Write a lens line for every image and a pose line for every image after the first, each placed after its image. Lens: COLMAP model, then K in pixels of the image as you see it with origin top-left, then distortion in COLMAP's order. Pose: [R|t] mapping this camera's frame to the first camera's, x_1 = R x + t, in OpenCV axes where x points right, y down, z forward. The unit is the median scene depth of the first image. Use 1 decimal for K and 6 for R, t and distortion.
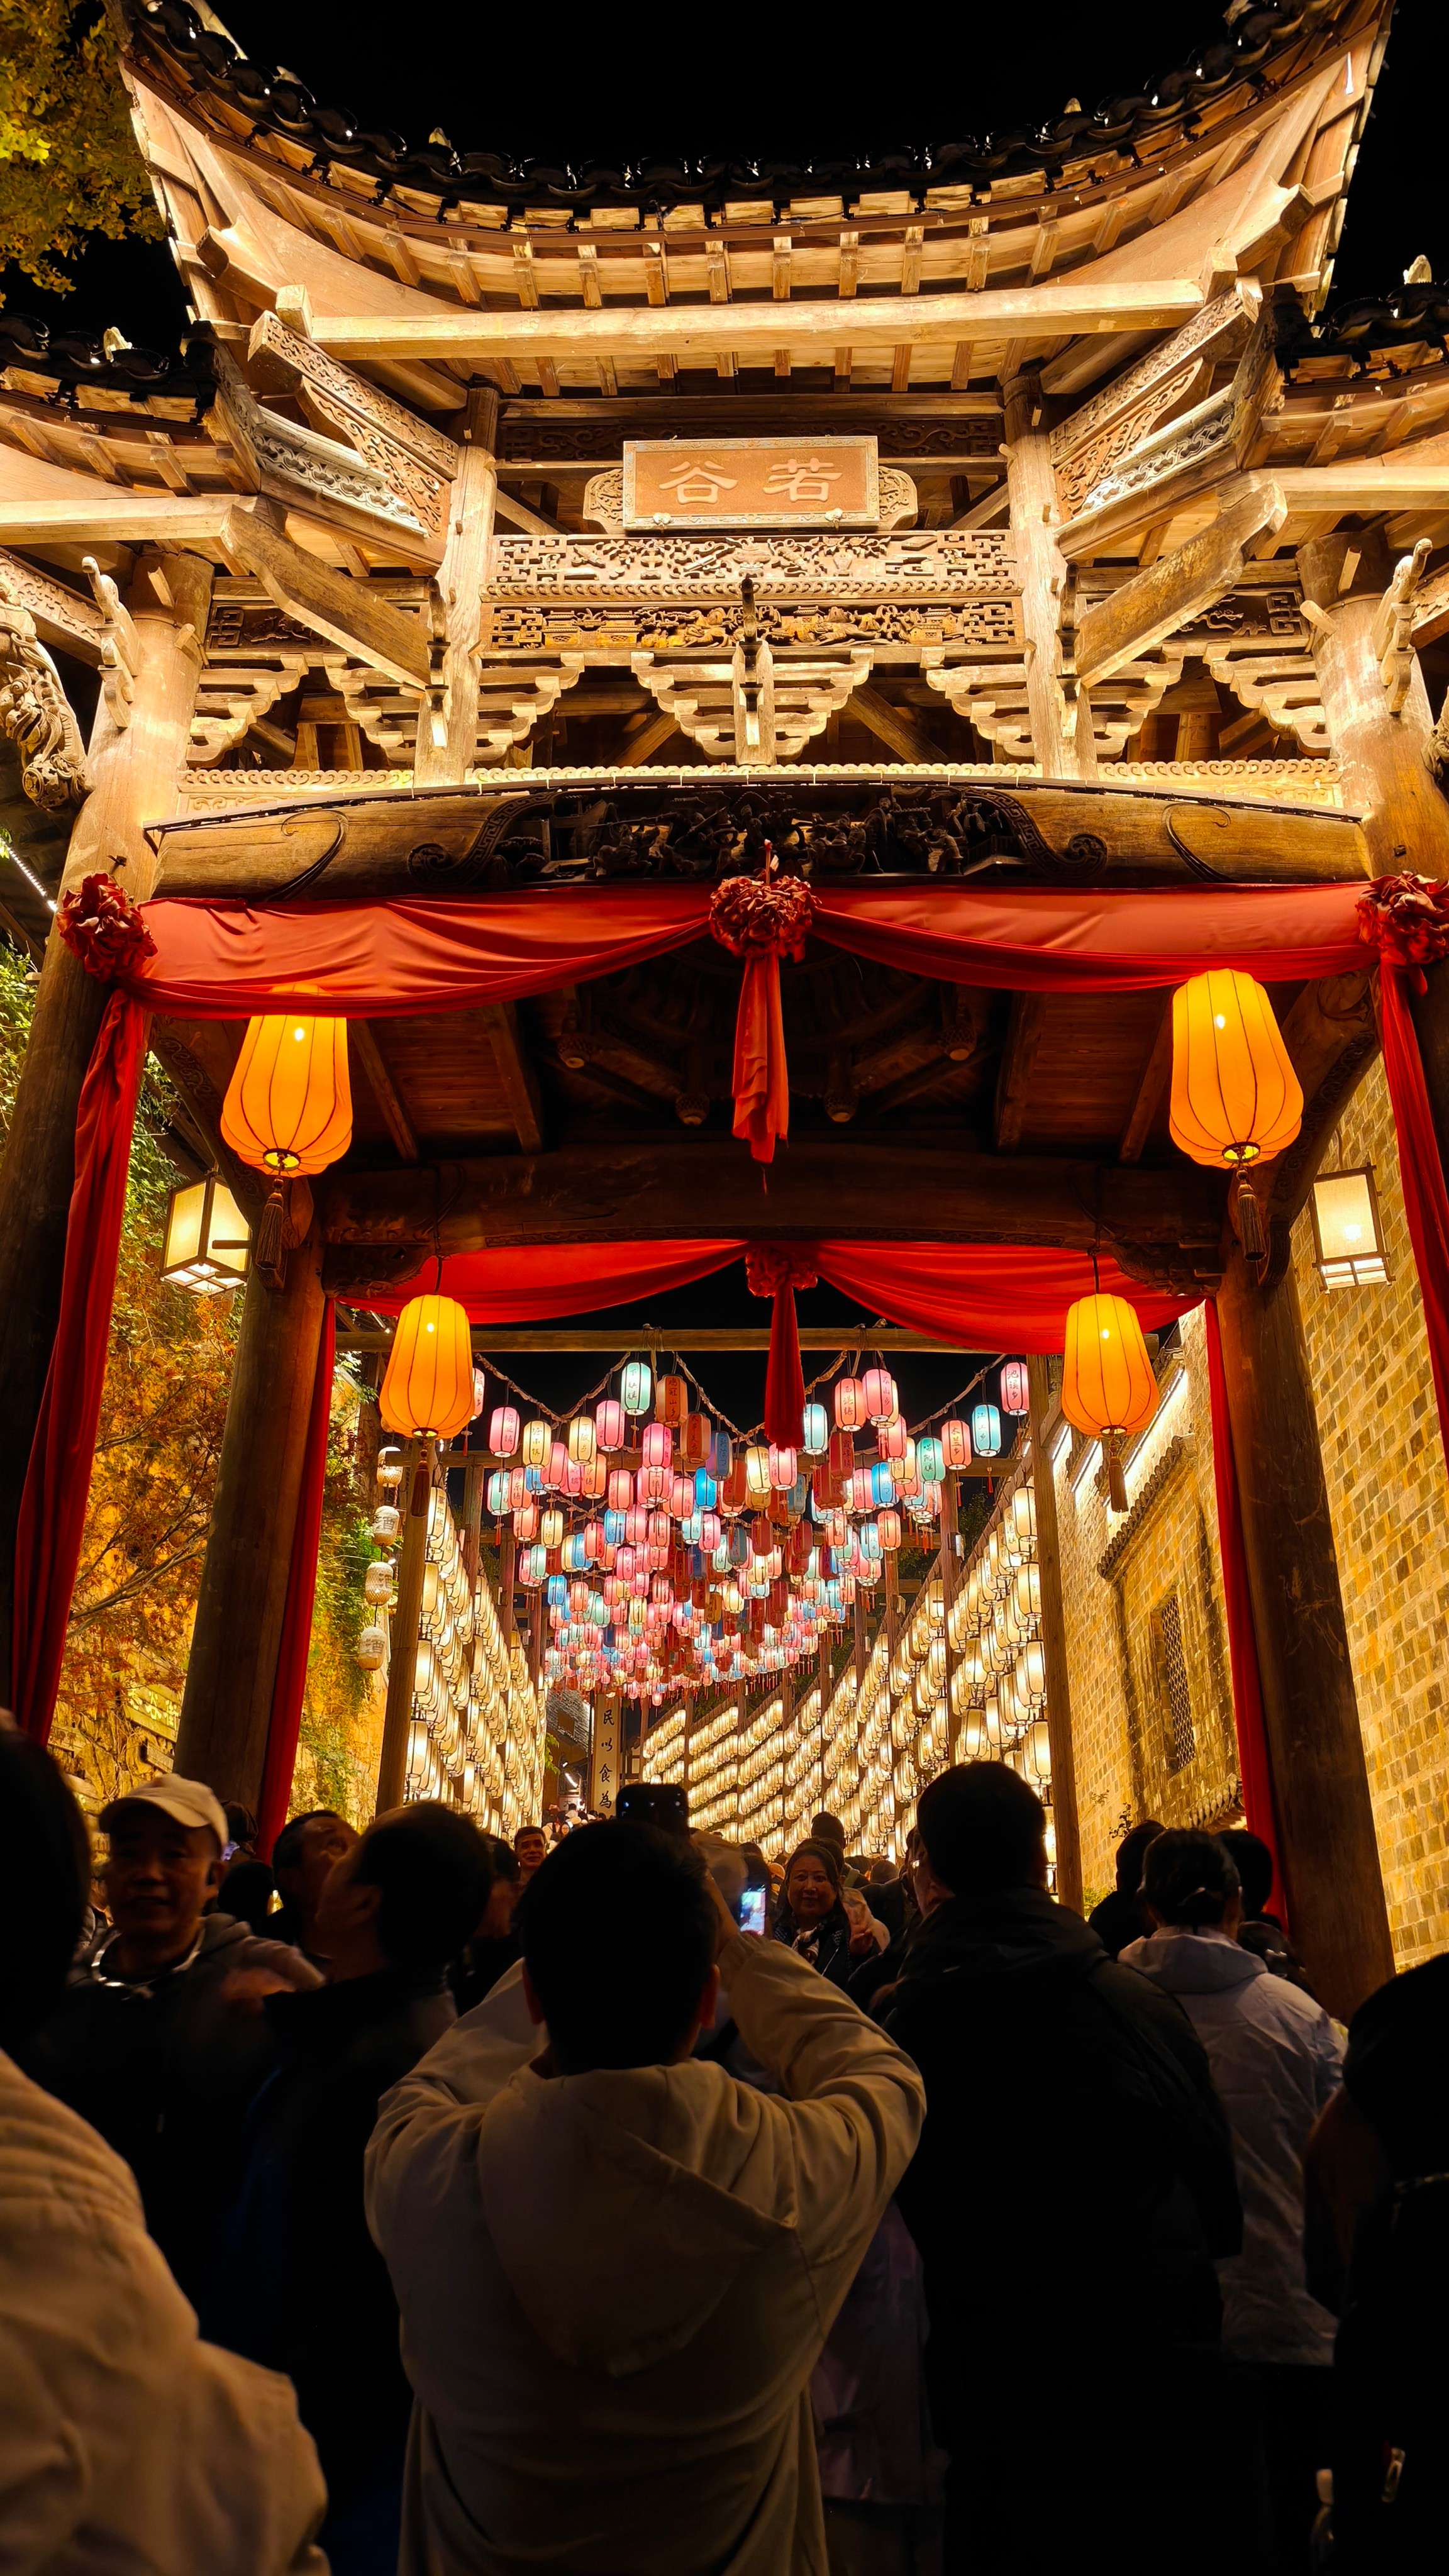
lens RADIAL K [[1764.1, 0, 727.4], [0, 1764.1, 1287.5], [0, 0, 1]] dist [-0.006796, -0.000293]
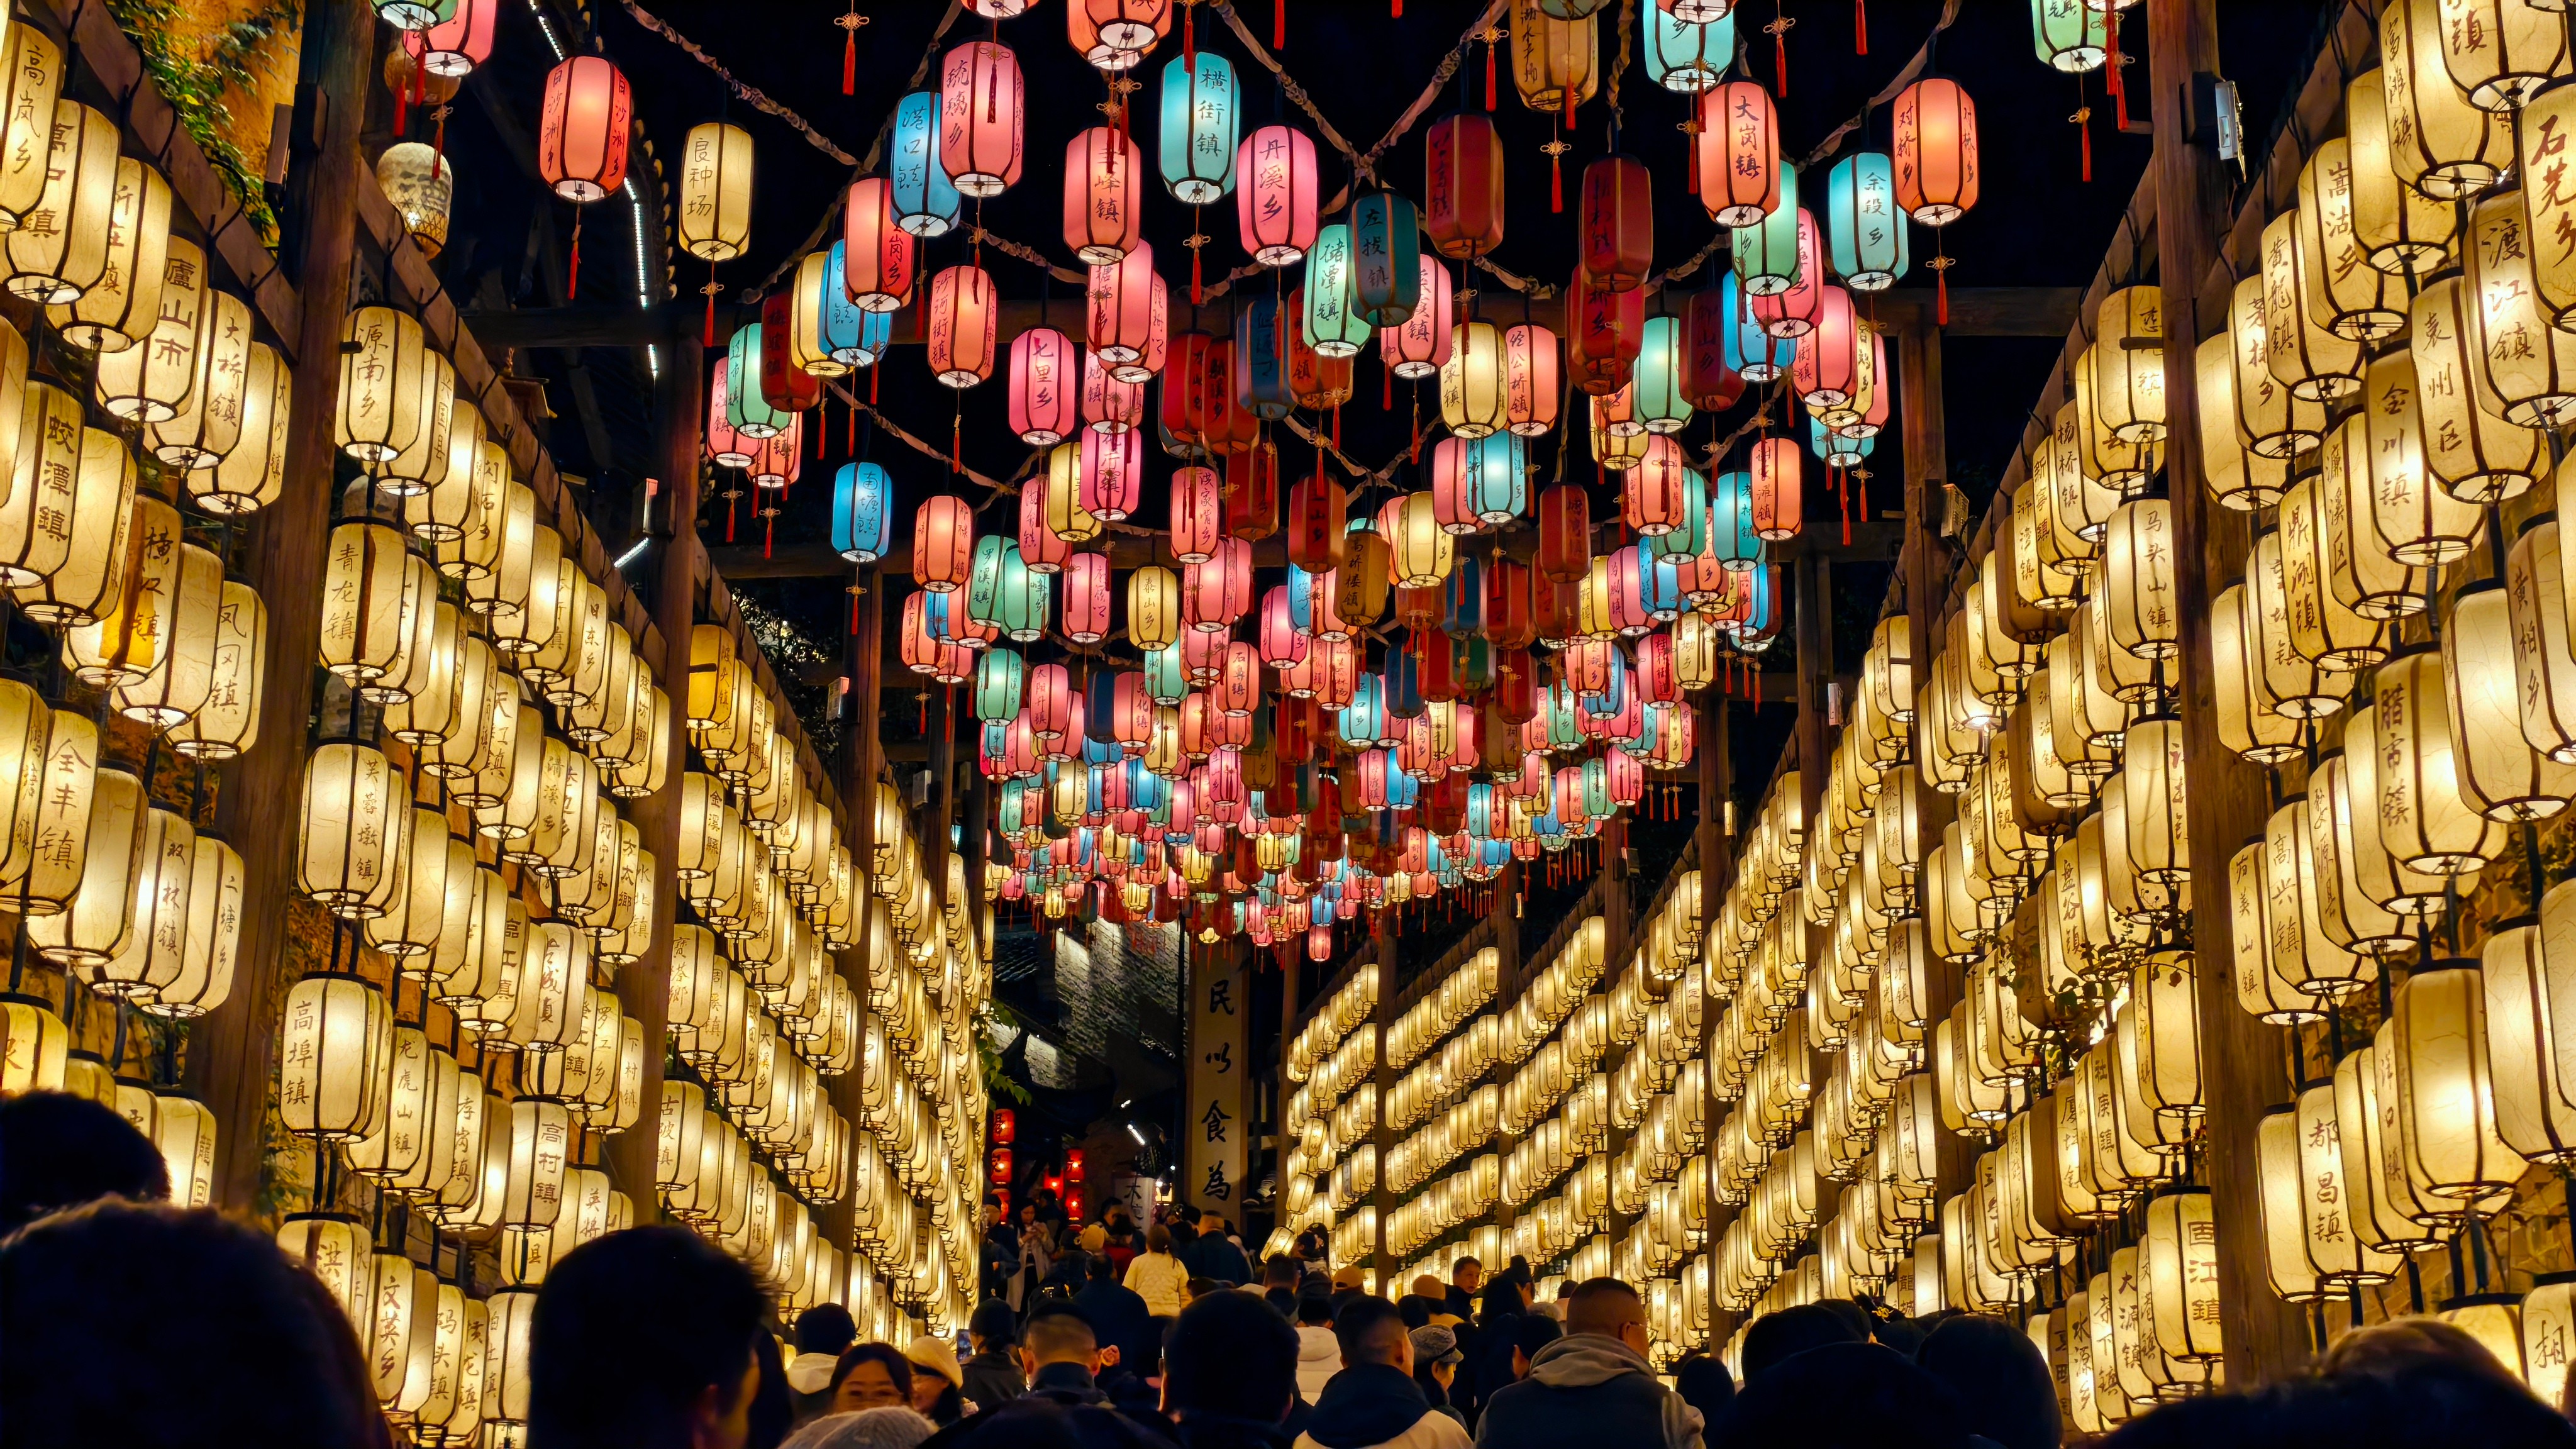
lens RADIAL K [[3234.4, 0, 1291.9], [0, 3234.4, 728.2], [0, 0, 1]] dist [-0.017645, 0.000000]
pose [[0.996858, -0.015357, -0.077701, 0.020372], [0.025827, 0.990428, 0.135593, 0.103438], [0.074875, -0.137173, 0.987713, 0.325635]]
